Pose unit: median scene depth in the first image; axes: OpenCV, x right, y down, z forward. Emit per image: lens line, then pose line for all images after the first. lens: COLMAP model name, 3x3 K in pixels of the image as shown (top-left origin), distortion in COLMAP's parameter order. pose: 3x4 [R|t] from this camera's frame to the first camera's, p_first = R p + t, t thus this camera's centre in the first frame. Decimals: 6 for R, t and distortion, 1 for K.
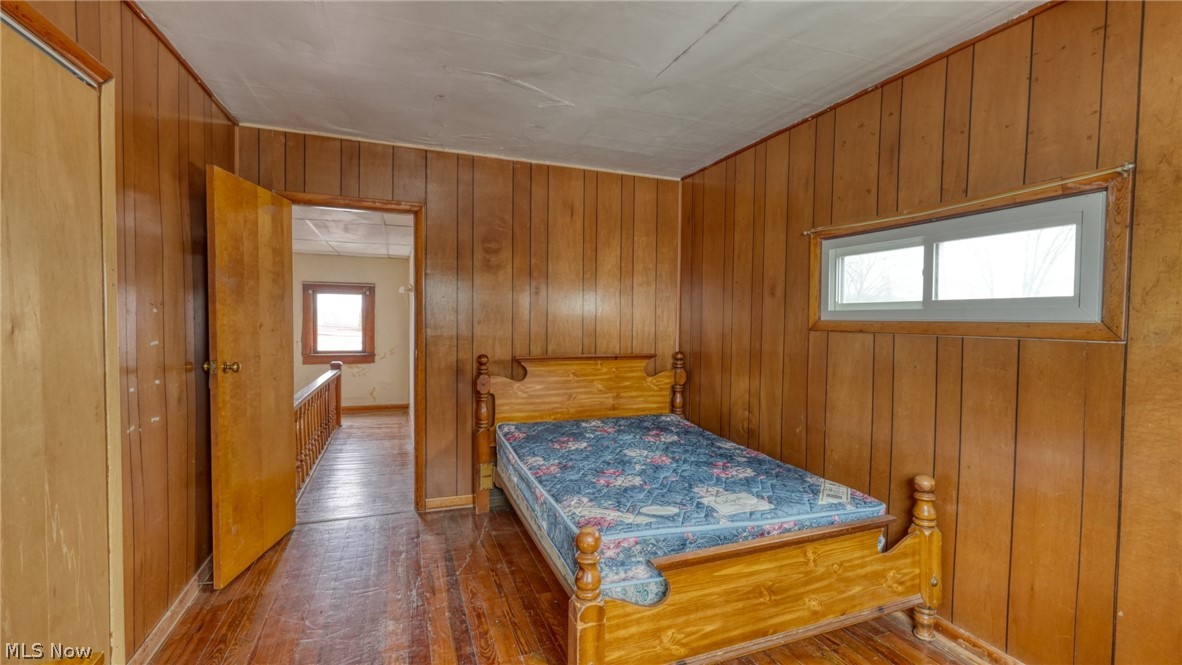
lens RADIAL K [[513.9, 0, 587.9], [0, 513.9, 335.4], [0, 0, 1]] dist [-0.028704, 0.012116]
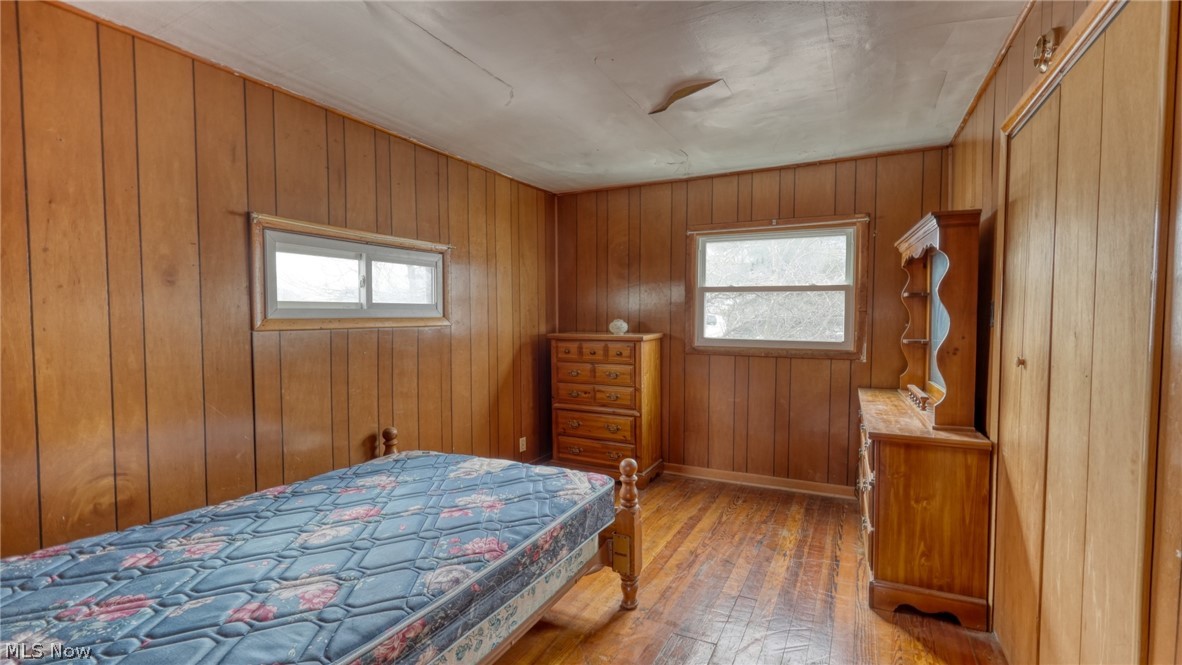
lens RADIAL K [[513.9, 0, 587.9], [0, 513.9, 335.4], [0, 0, 1]] dist [-0.028704, 0.012116]
pose [[-0.666389, -0.040840, 0.744485, -0.655392], [0.018231, 0.997308, 0.071028, -0.061783], [-0.745381, 0.060905, -0.663851, 1.328233]]
